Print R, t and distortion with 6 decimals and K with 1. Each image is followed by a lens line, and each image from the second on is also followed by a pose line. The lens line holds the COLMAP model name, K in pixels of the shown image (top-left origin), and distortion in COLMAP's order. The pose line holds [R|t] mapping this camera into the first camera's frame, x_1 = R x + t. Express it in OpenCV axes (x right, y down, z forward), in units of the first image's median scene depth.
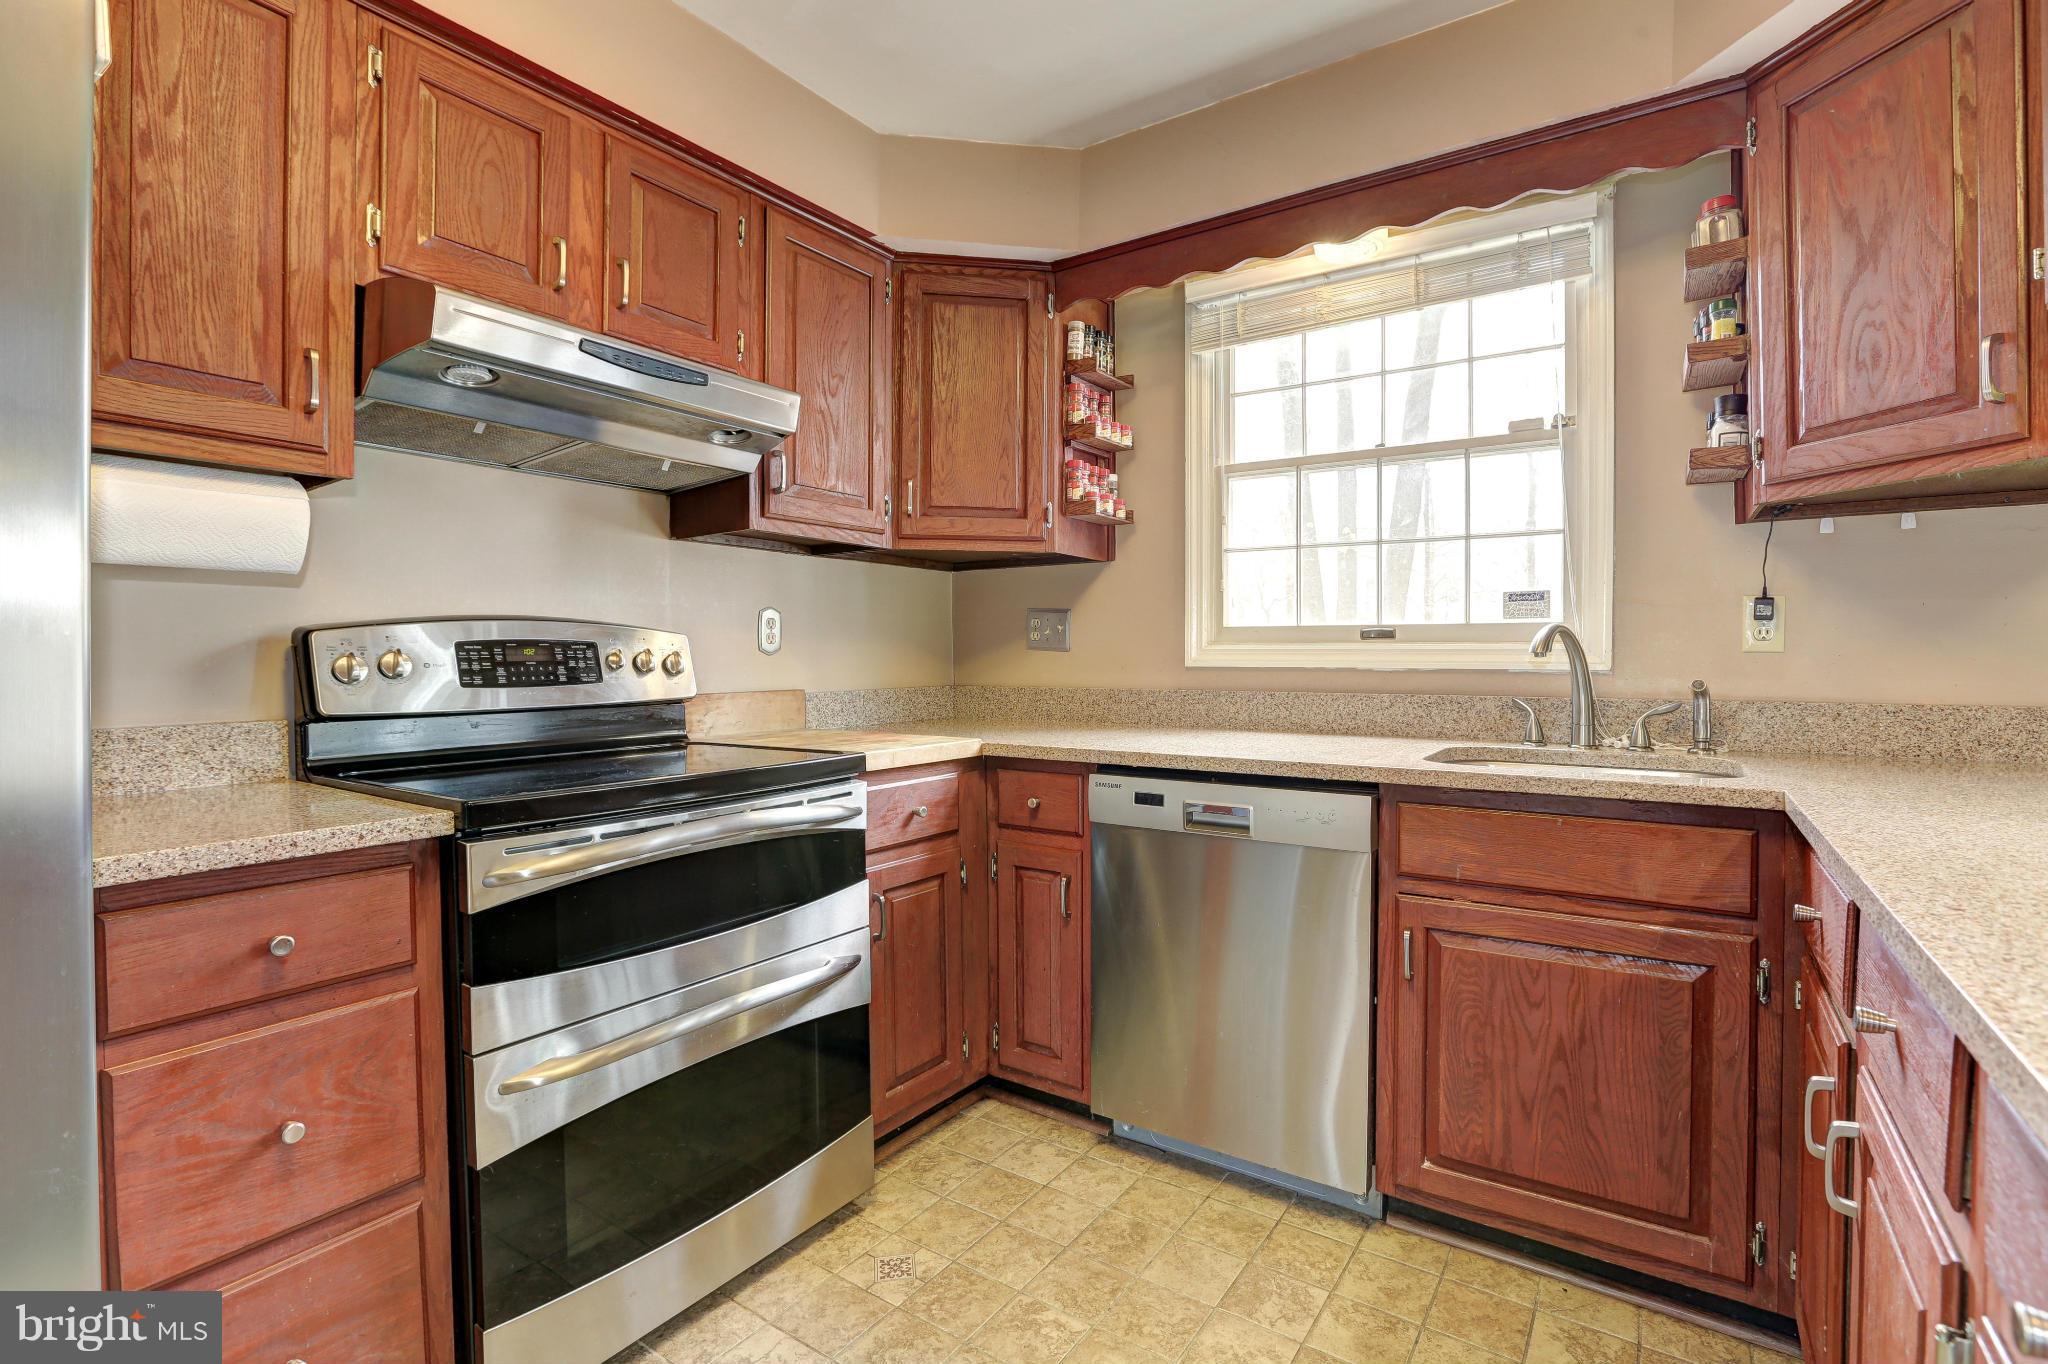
lens RADIAL K [[947.8, 0, 1030.4], [0, 947.8, 667.7], [0, 0, 1]] dist [-0.036986, 0.006044]
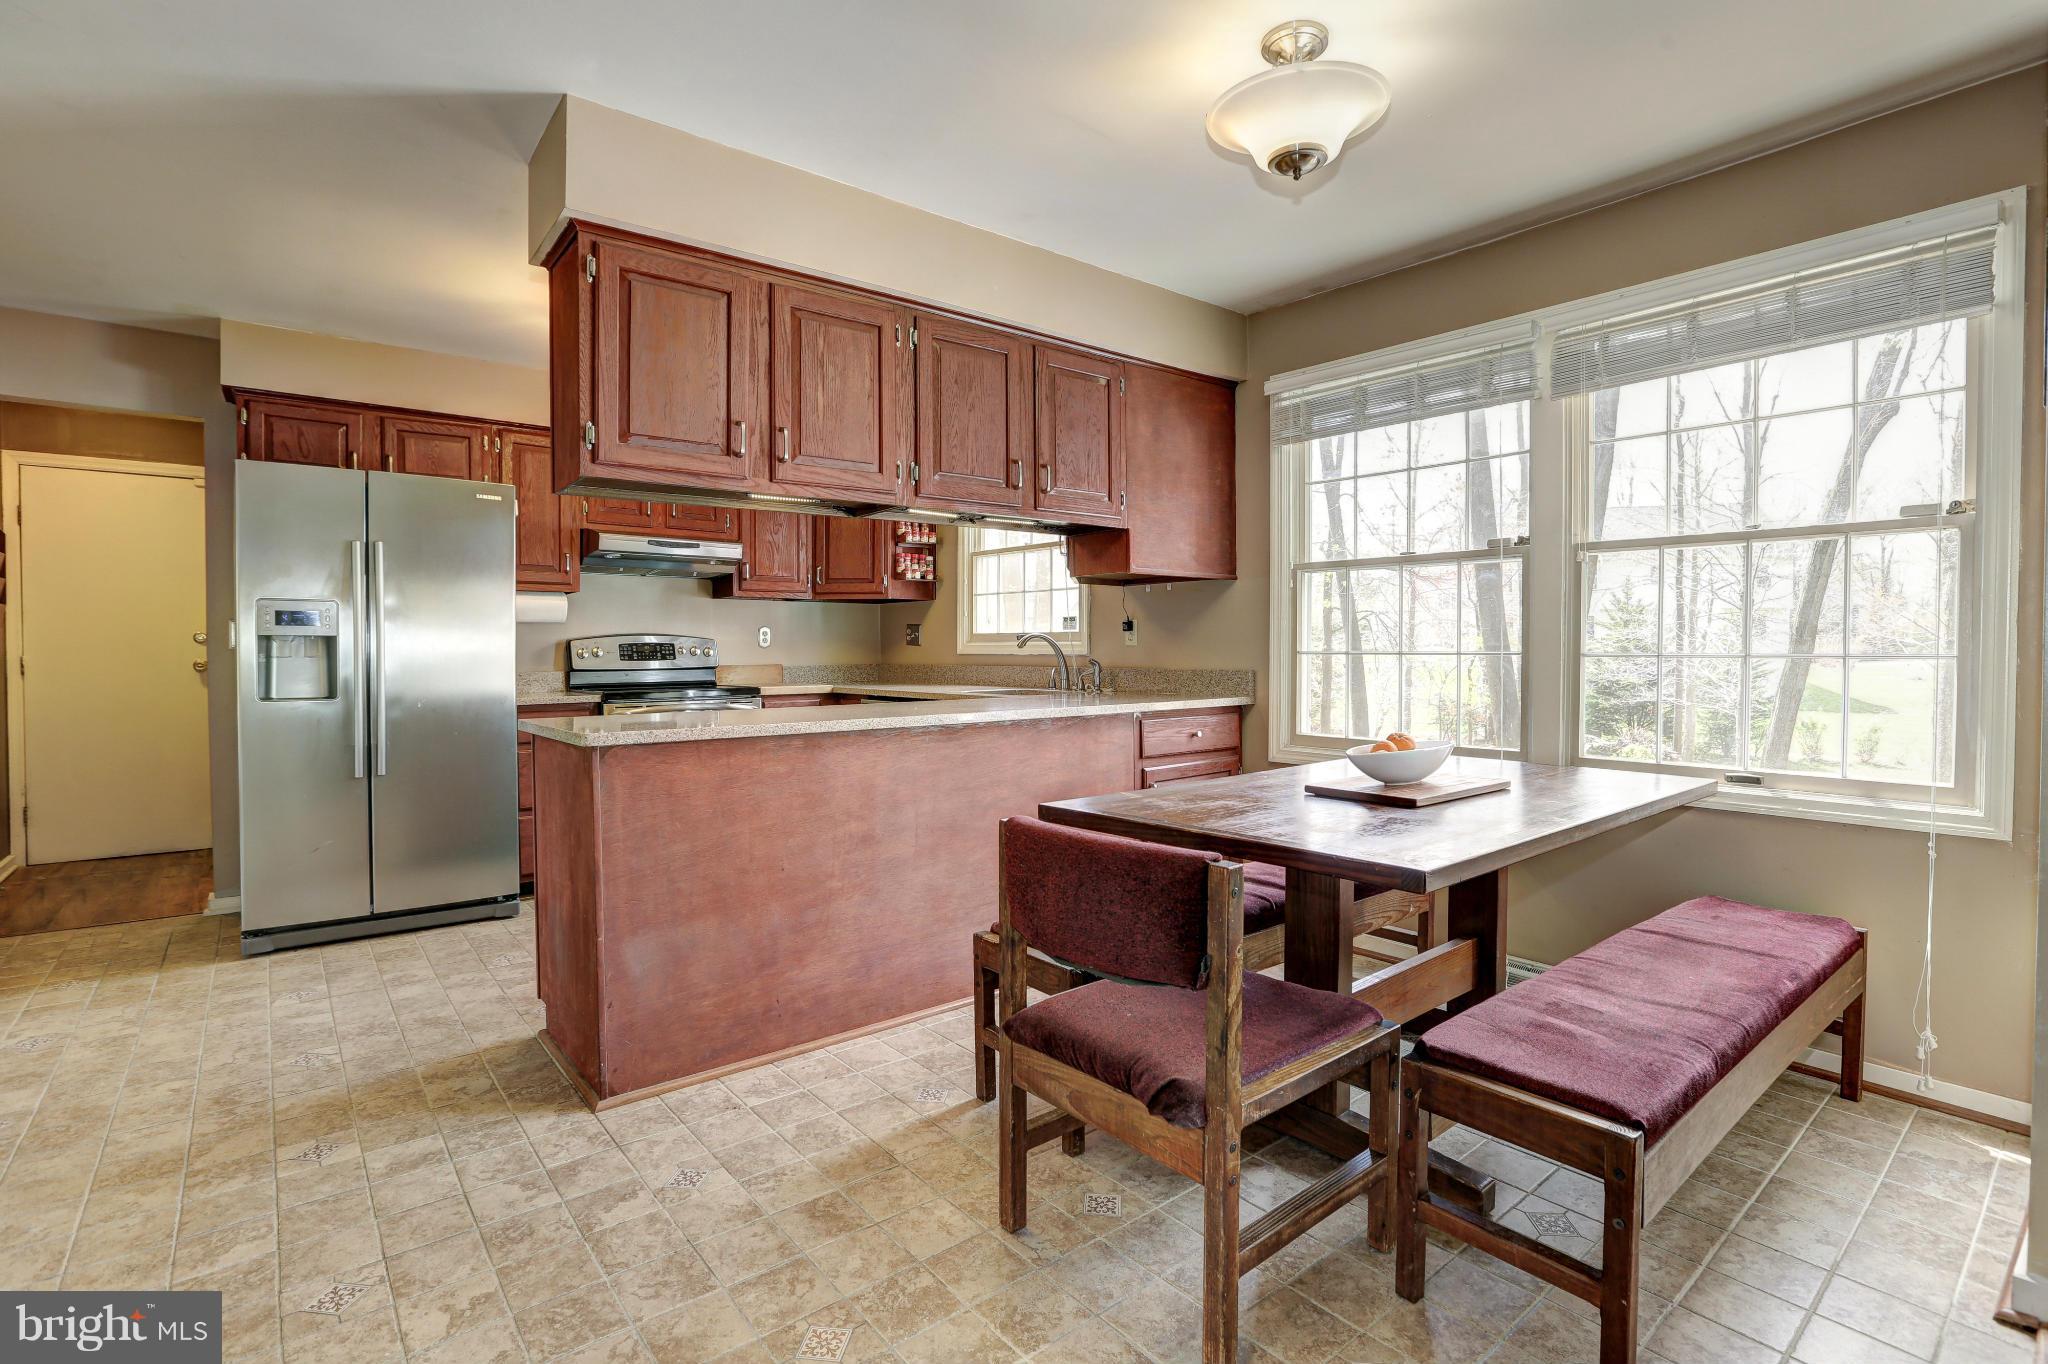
lens RADIAL K [[947.8, 0, 1016.9], [0, 947.8, 664.6], [0, 0, 1]] dist [-0.036986, 0.006044]
pose [[0.956333, 0.002976, -0.292265, 1.131323], [-0.001676, 0.999988, 0.004699, 0.015581], [0.292276, -0.004004, 0.956326, -1.126031]]
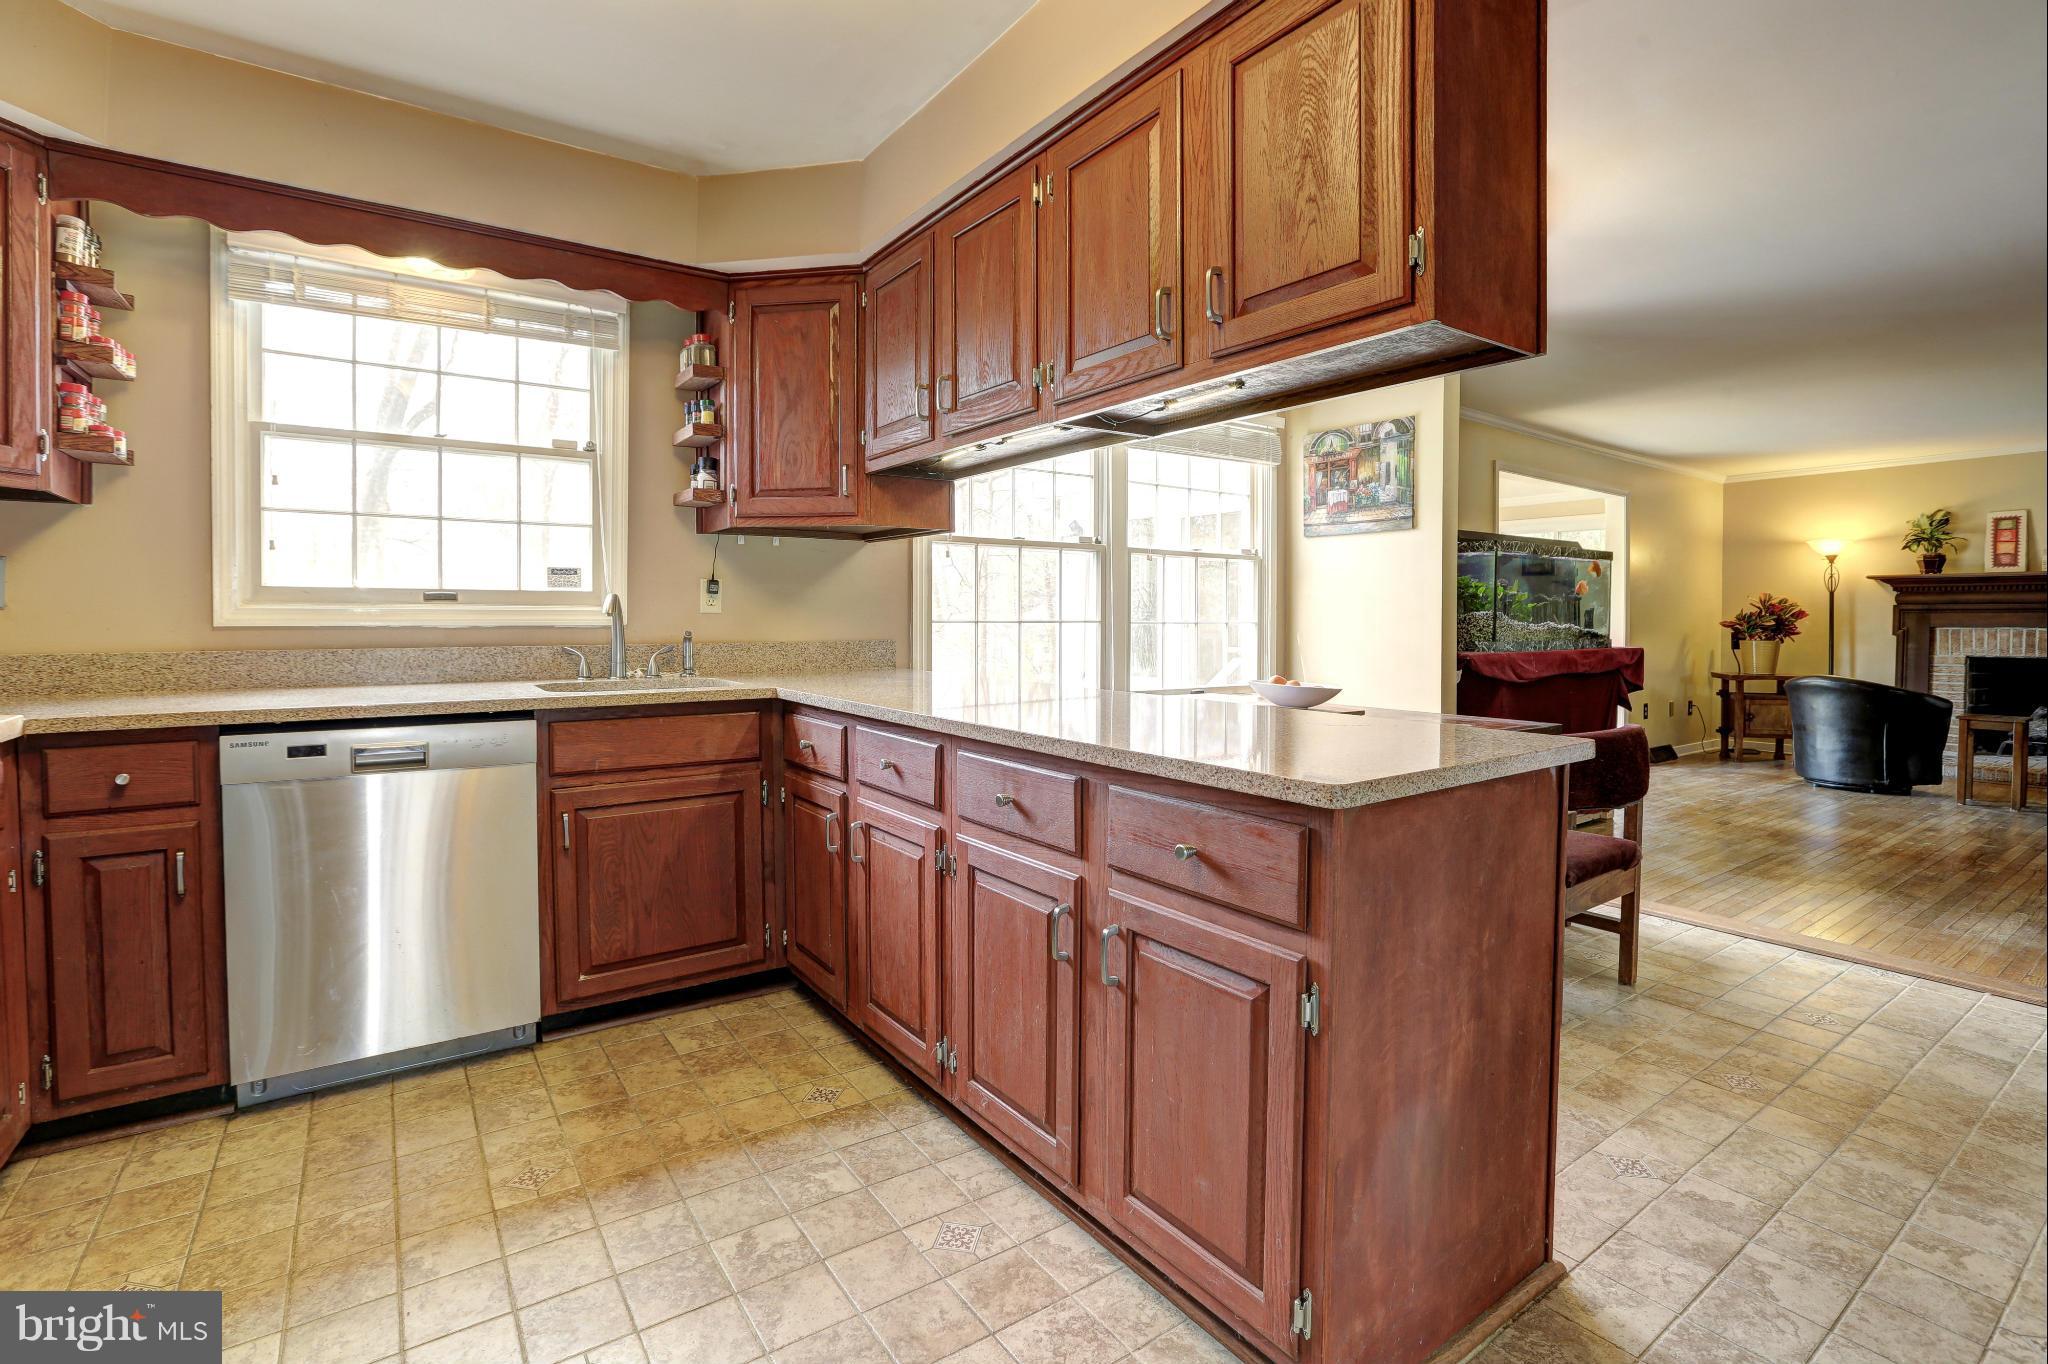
lens RADIAL K [[947.8, 0, 1006.6], [0, 947.8, 626.2], [0, 0, 1]] dist [-0.036986, 0.006044]
pose [[0.371145, -0.008666, 0.928534, -0.516391], [0.010341, 0.999933, 0.005200, 0.002584], [-0.928517, 0.007672, 0.371210, -0.096509]]
